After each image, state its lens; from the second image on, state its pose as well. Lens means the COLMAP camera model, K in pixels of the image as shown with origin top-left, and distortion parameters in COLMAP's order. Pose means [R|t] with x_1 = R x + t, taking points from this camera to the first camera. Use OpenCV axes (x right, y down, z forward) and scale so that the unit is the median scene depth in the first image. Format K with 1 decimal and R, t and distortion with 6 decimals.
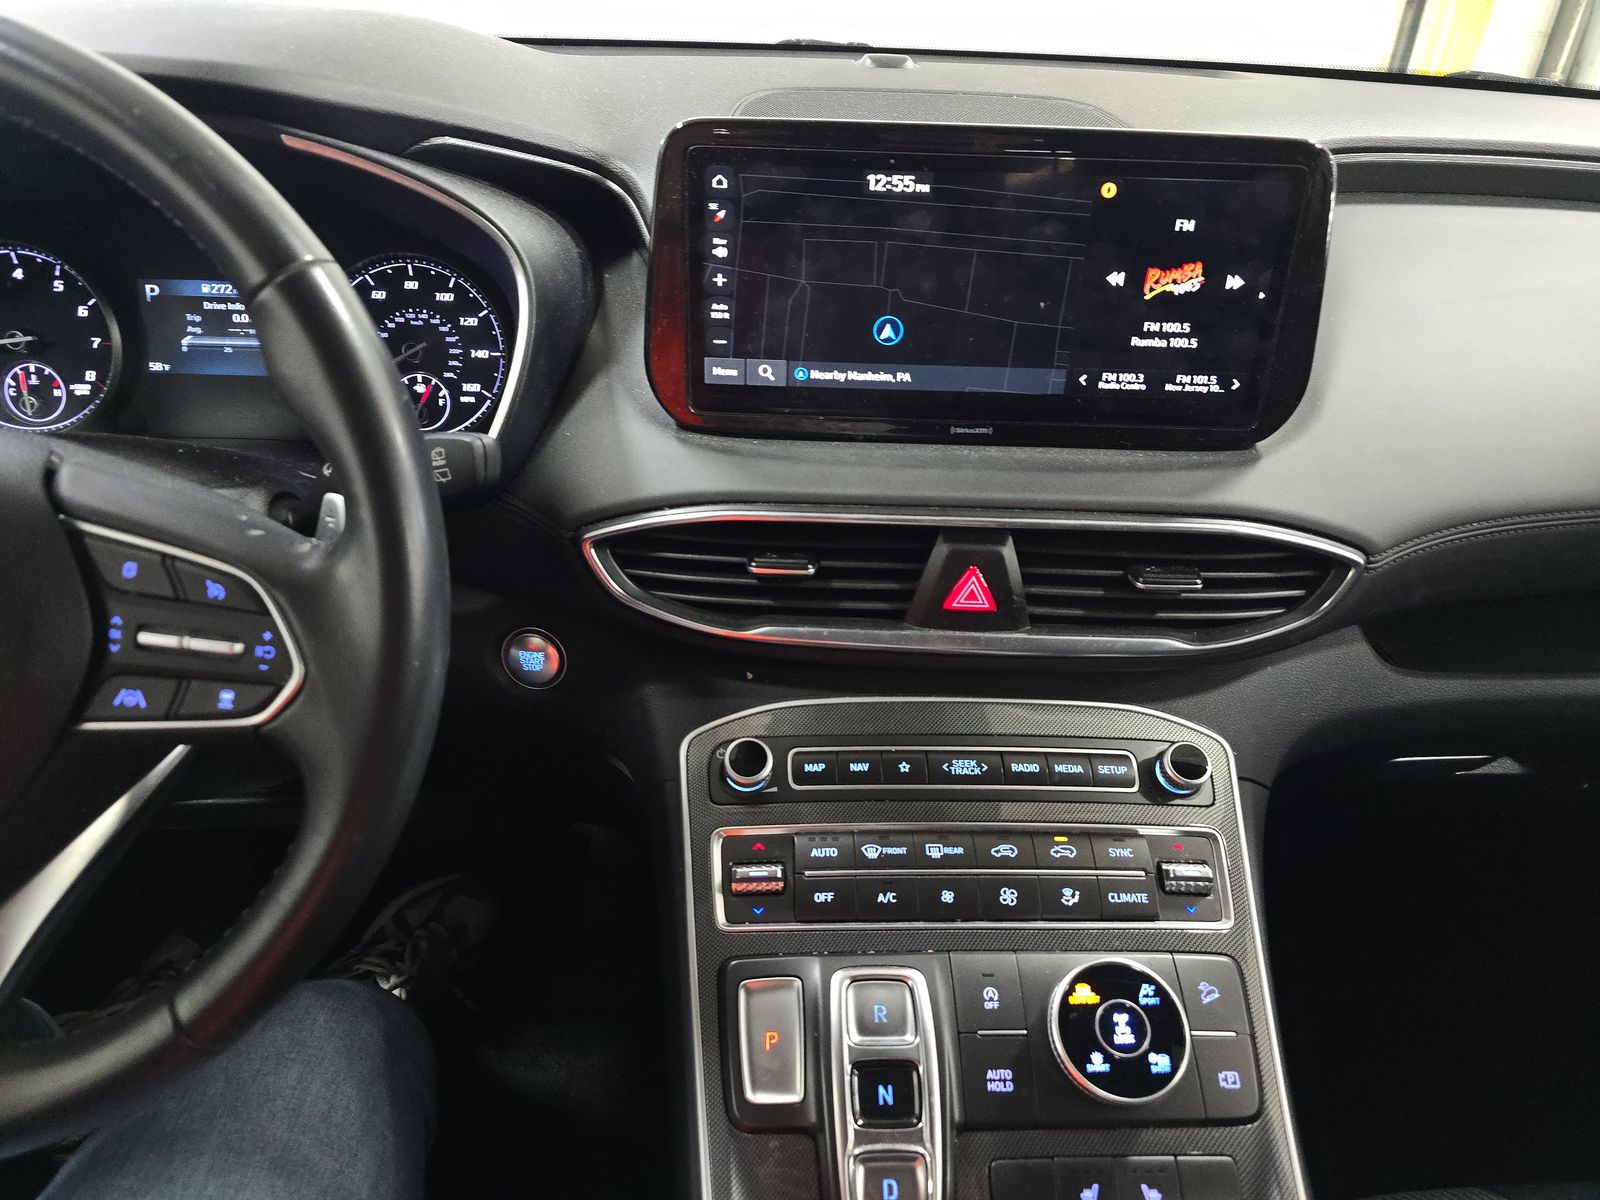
lens RADIAL K [[1034.2, 0, 800.0], [0, 1034.2, 600.0], [0, 0, 1]] dist [0.036522, -0.048508]
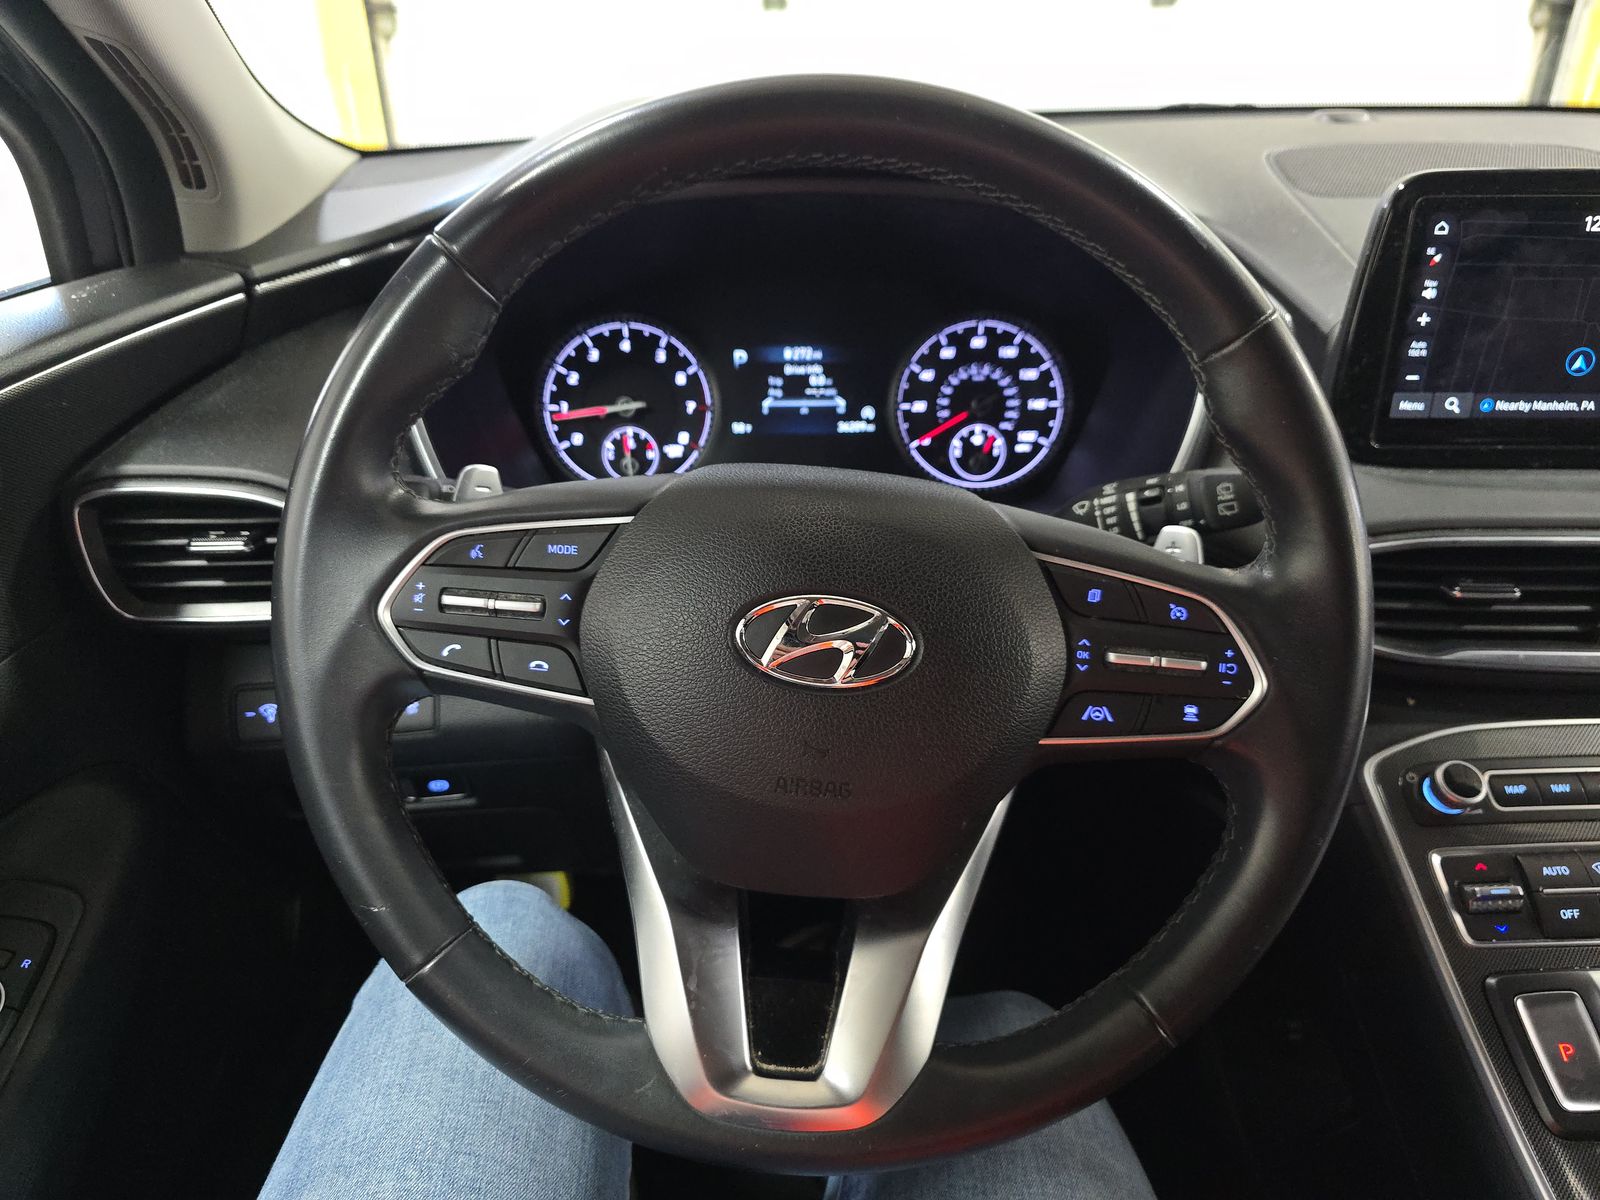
lens RADIAL K [[1057.3, 0, 800.0], [0, 1057.3, 600.0], [0, 0, 1]] dist [0.036958, -0.053515]
pose [[0.997694, -0.024939, -0.063129, -0.498943], [0.021183, 0.998005, -0.059474, 0.019826], [0.064486, 0.057999, 0.996232, -0.074906]]
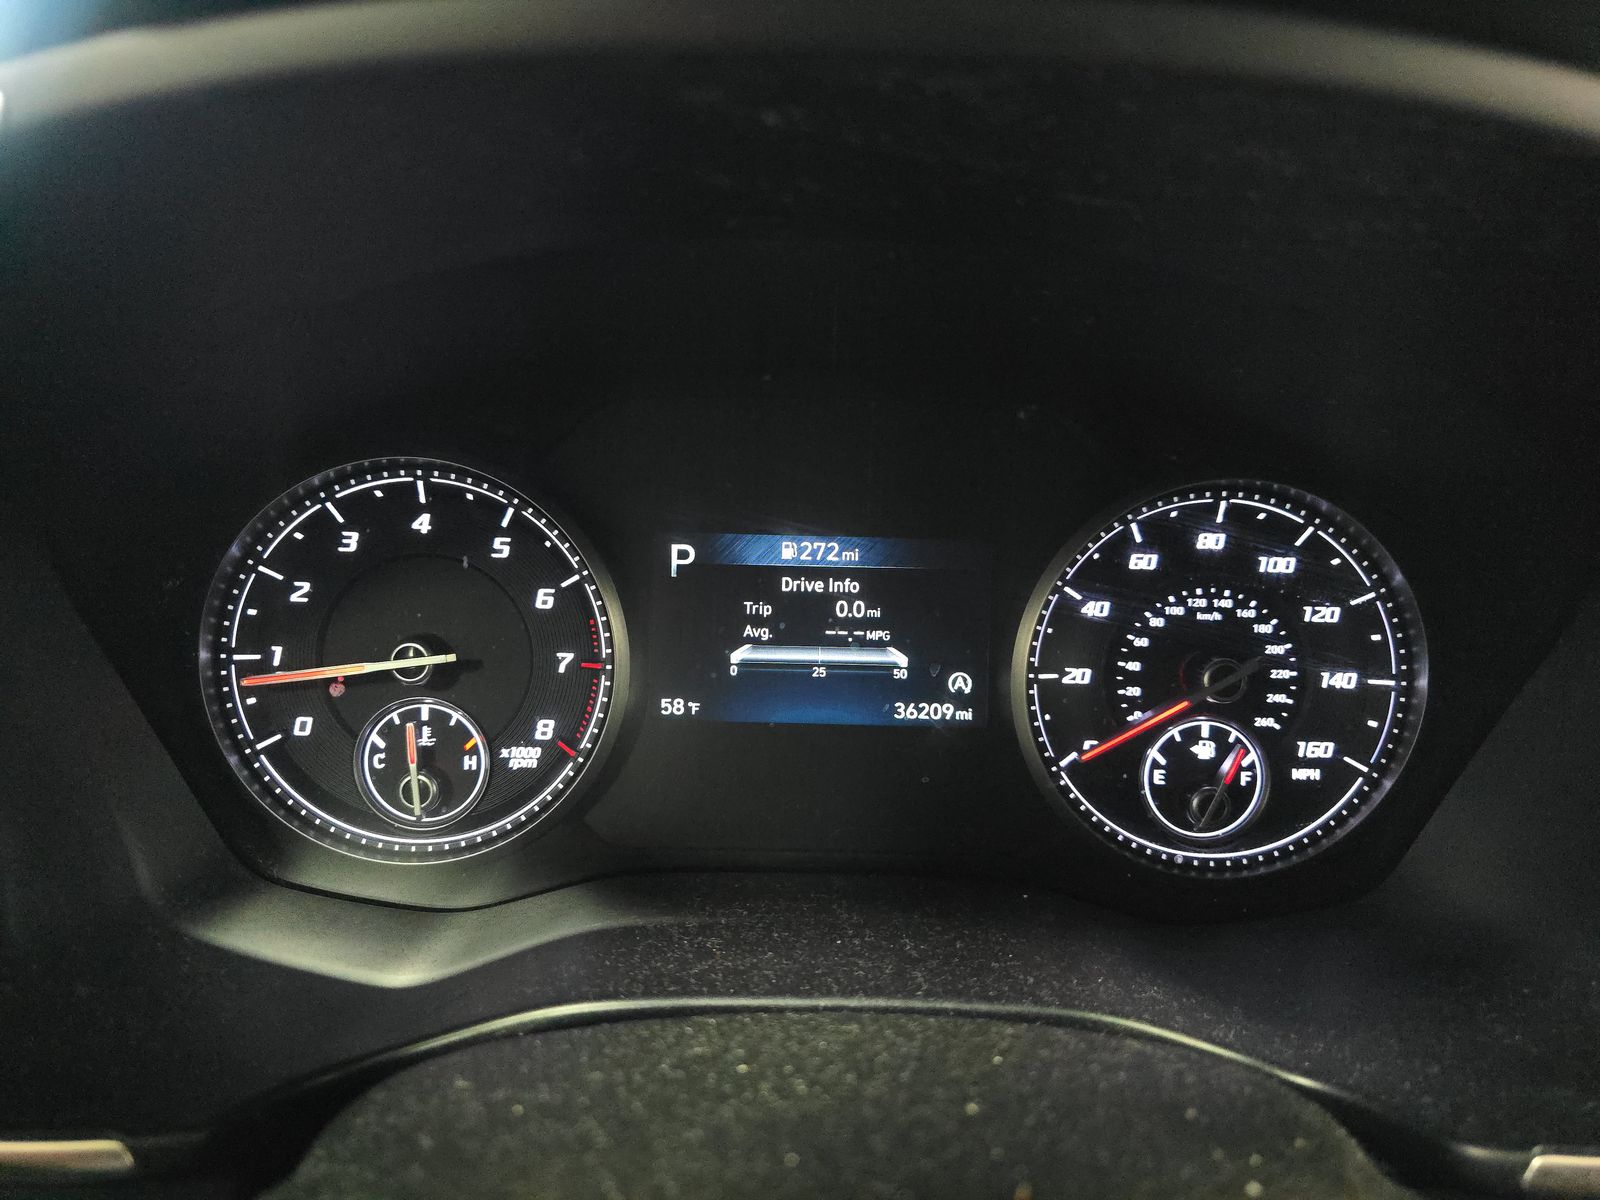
lens RADIAL K [[1057.3, 0, 800.0], [0, 1057.3, 600.0], [0, 0, 1]] dist [0.036958, -0.053515]
pose [[0.998531, 0.002277, -0.054142, -0.541745], [-0.010778, 0.987501, -0.157244, -0.199947], [0.053107, 0.157596, 0.986075, 0.519915]]
